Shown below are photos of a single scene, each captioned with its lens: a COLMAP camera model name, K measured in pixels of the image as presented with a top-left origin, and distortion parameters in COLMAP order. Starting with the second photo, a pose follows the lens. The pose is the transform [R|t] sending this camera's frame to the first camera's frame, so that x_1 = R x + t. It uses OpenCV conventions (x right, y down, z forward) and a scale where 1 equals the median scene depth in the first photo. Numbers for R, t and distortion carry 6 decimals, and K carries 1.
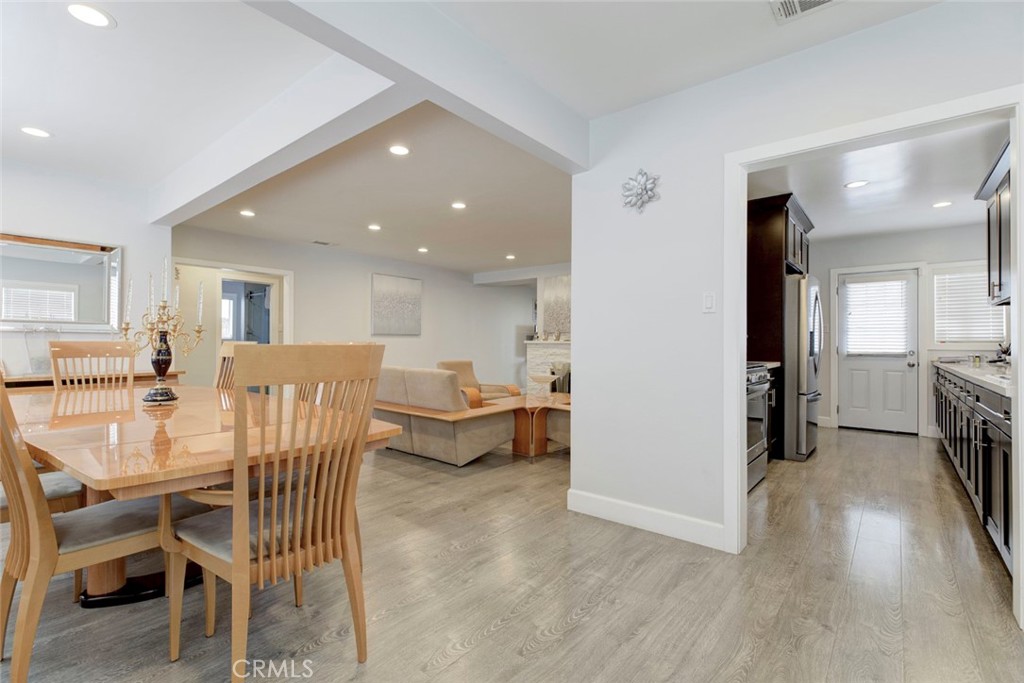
lens RADIAL K [[471.5, 0, 508.6], [0, 471.5, 336.2], [0, 0, 1]] dist [0.002045, -0.000419]
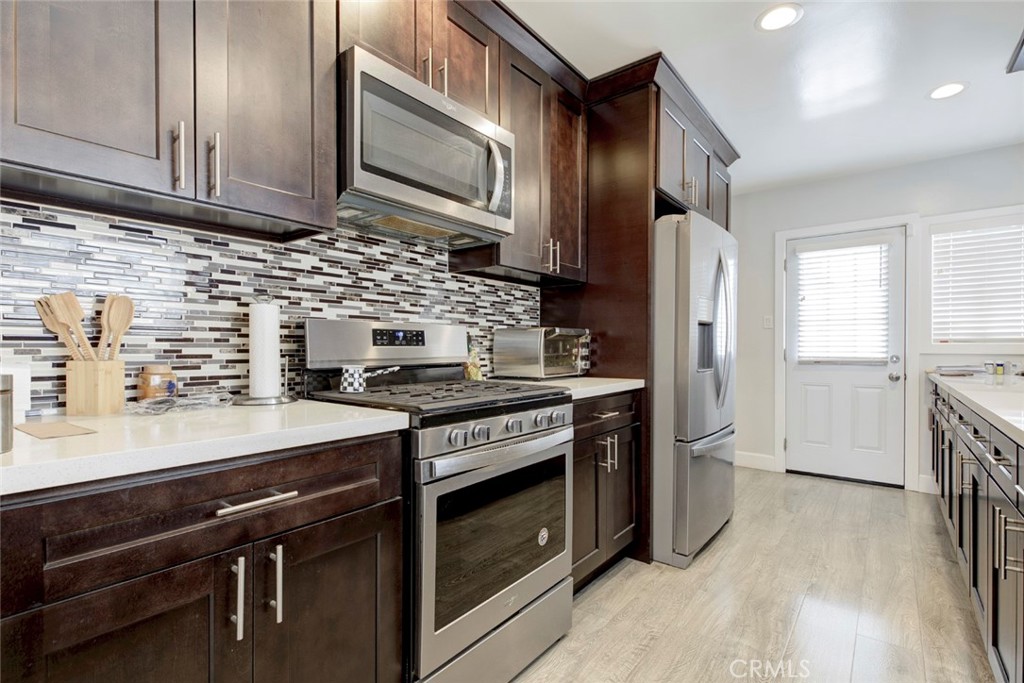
lens RADIAL K [[471.5, 0, 515.6], [0, 471.5, 347.1], [0, 0, 1]] dist [0.002045, -0.000419]
pose [[0.999884, -0.004689, 0.014497, 0.339033], [0.004476, 0.999883, 0.014638, 0.008111], [-0.014564, -0.014571, 0.999788, 0.378125]]
